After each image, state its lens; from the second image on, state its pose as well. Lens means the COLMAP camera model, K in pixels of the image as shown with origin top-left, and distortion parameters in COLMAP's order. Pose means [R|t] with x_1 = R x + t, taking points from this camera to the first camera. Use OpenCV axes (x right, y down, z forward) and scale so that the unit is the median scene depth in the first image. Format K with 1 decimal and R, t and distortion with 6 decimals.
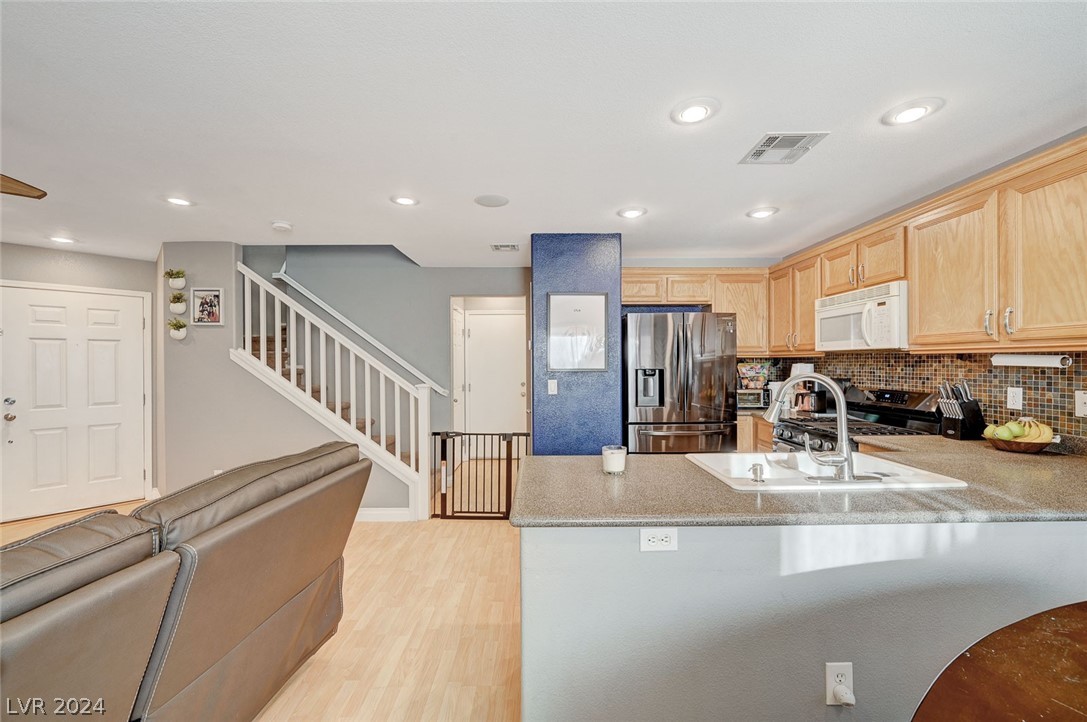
lens RADIAL K [[432.3, 0, 542.7], [0, 432.3, 363.6], [0, 0, 1]] dist [-0.001555, 0.000685]
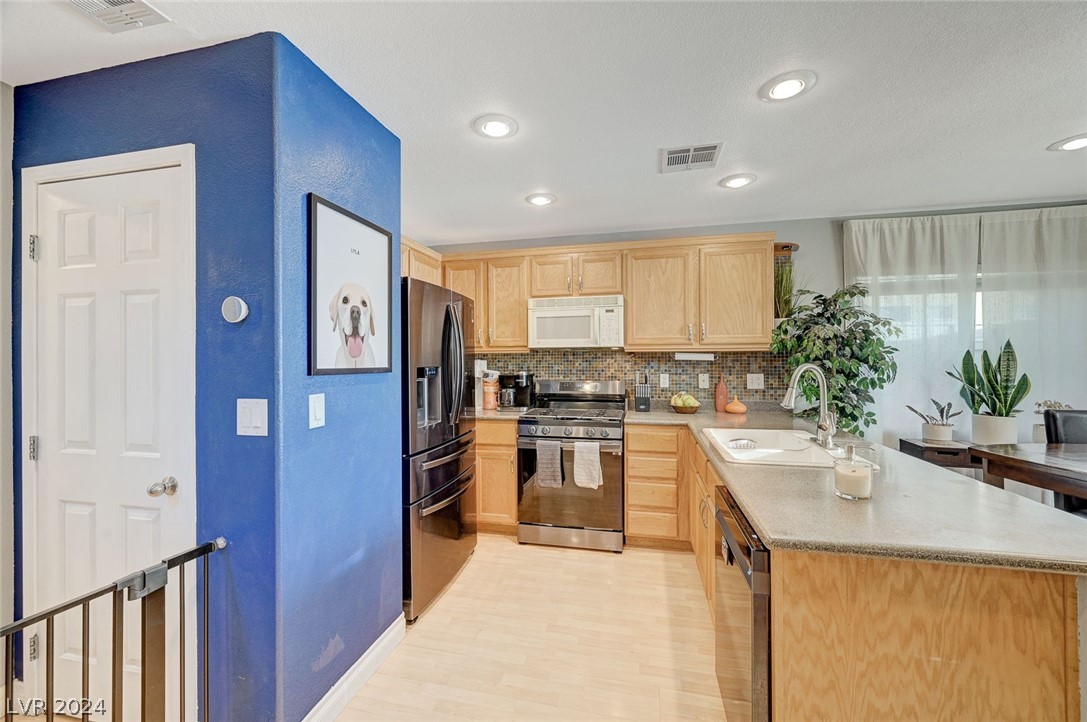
lens RADIAL K [[432.3, 0, 544.2], [0, 432.3, 356.2], [0, 0, 1]] dist [-0.001555, 0.000685]
pose [[0.237982, 0.012254, 0.971192, -0.351265], [0.006987, 0.999873, -0.014328, 0.006214], [-0.971244, 0.010196, 0.237866, 0.668537]]
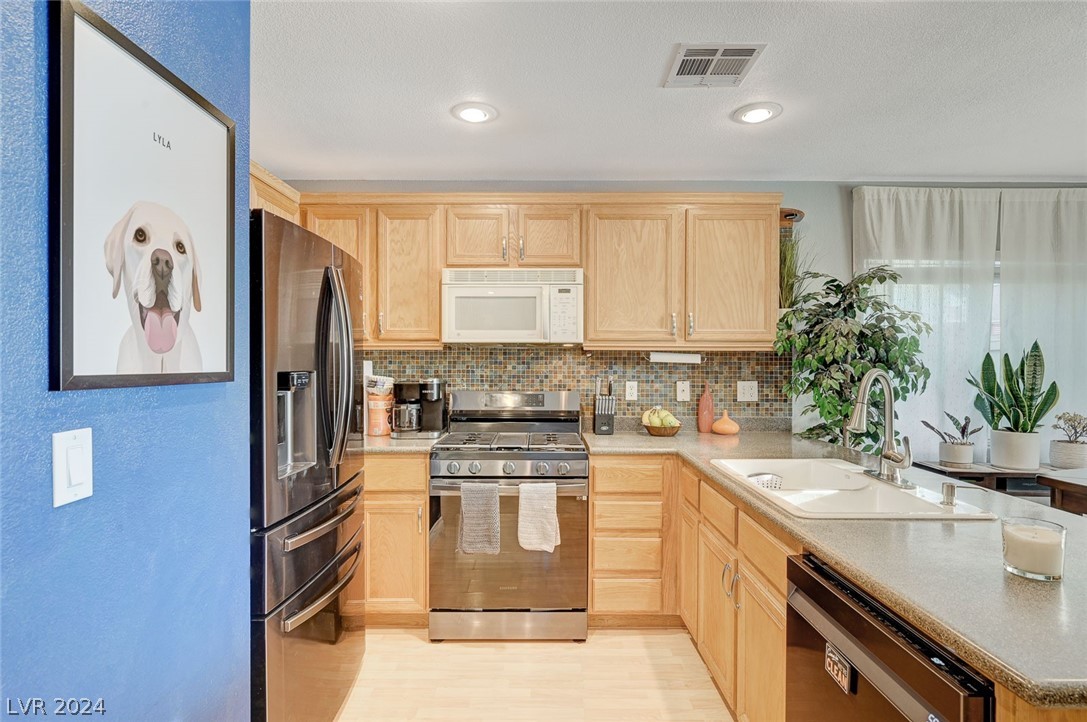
lens RADIAL K [[551.0, 0, 544.3], [0, 551.0, 361.8], [0, 0, 1]] dist [-0.001674, -0.000090]
pose [[0.011363, 0.004257, 0.999926, -0.235695], [0.000542, 0.999991, -0.004264, 0.005960], [-0.999935, 0.000591, 0.011361, 0.773183]]
